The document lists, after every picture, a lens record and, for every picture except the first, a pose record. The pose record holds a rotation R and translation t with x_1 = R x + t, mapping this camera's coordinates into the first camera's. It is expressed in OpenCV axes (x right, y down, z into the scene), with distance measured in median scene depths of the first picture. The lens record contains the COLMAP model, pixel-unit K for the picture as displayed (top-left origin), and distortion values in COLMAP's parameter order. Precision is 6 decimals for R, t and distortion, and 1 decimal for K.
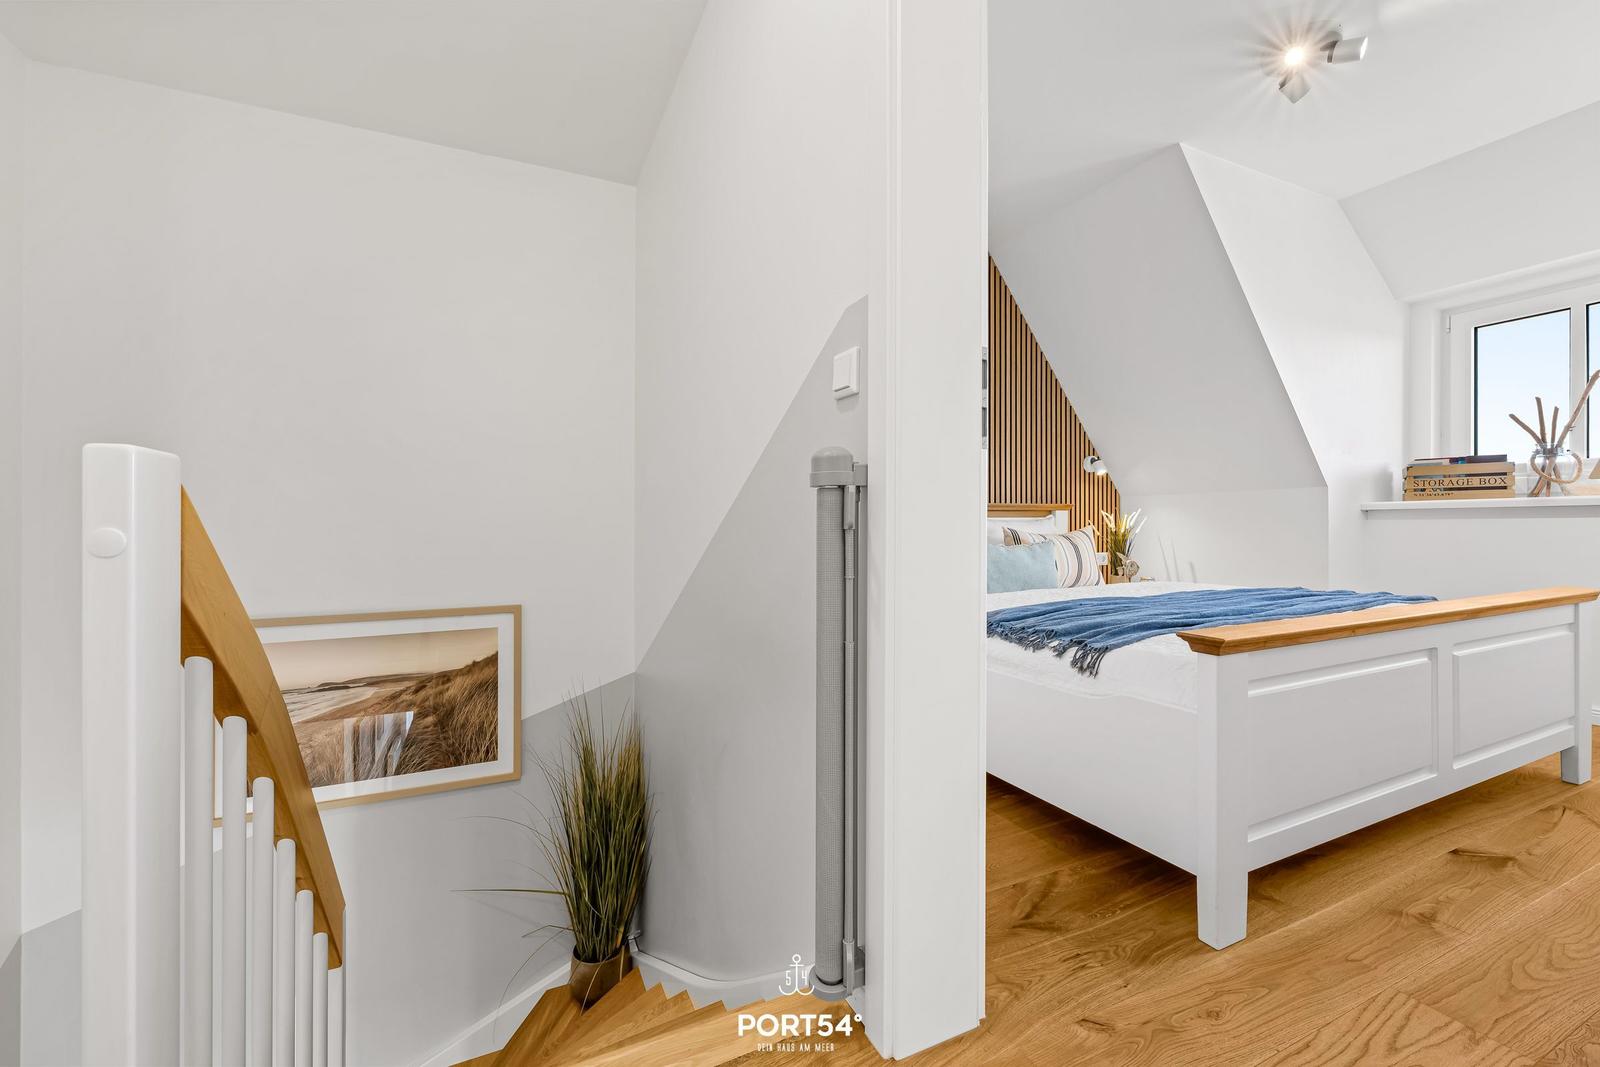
lens RADIAL K [[635.4, 0, 802.8], [0, 635.4, 524.1], [0, 0, 1]] dist [0.002870, -0.000114]
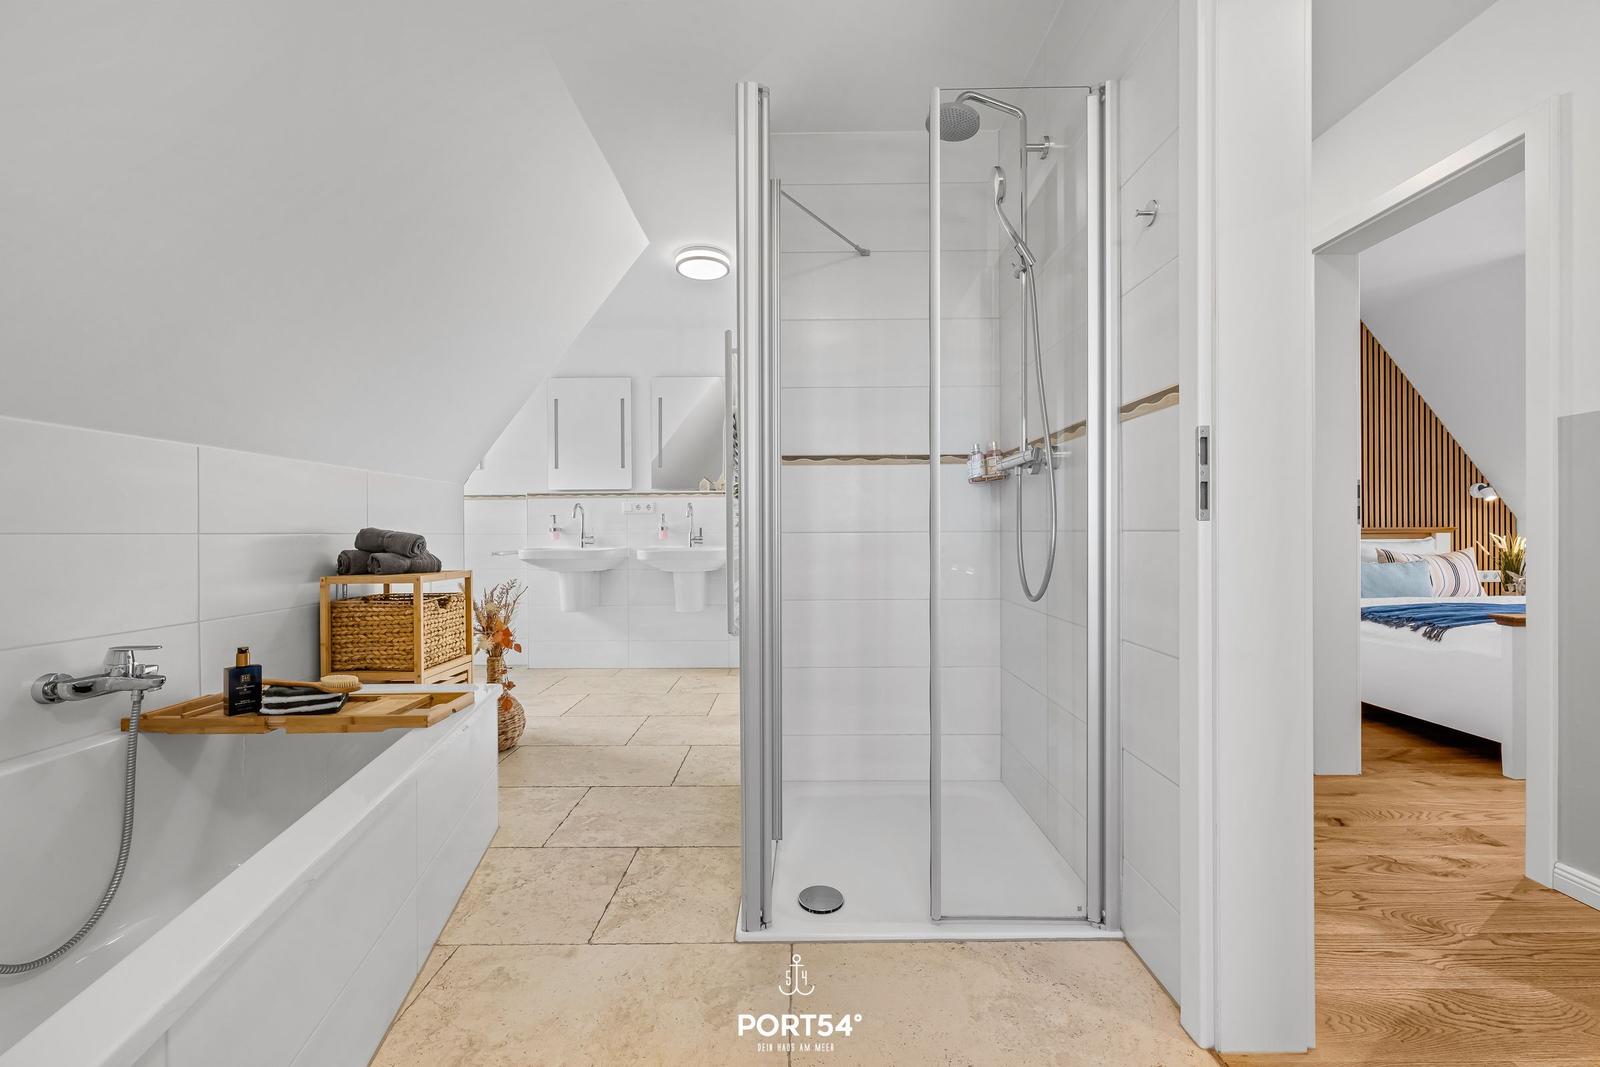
lens RADIAL K [[635.4, 0, 809.7], [0, 635.4, 524.0], [0, 0, 1]] dist [0.002870, -0.000114]
pose [[0.908915, -0.003853, -0.416964, -0.177084], [0.000211, 0.999961, -0.008781, -0.032690], [0.416981, 0.007894, 0.908881, -0.608579]]
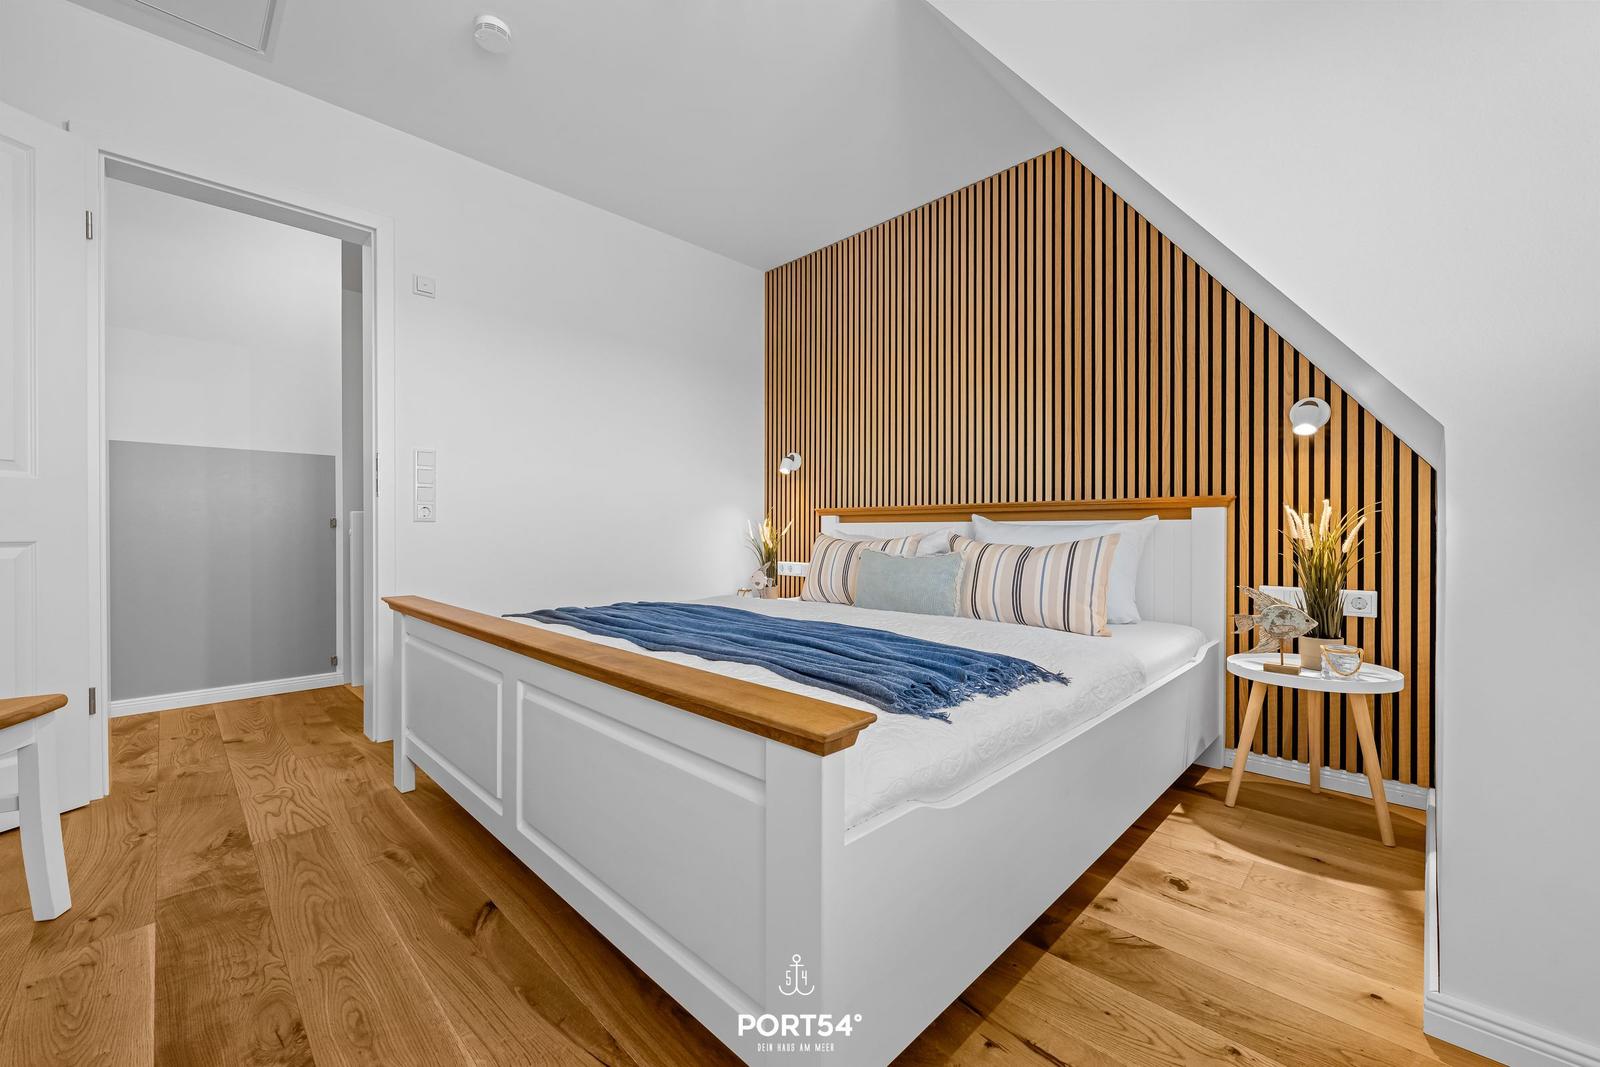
lens RADIAL K [[635.4, 0, 791.7], [0, 635.4, 529.3], [0, 0, 1]] dist [0.002870, -0.000114]
pose [[0.339847, 0.005540, -0.940464, 0.952342], [-0.000479, 0.999984, 0.005717, -0.005866], [0.940481, -0.001493, 0.339844, 0.522430]]
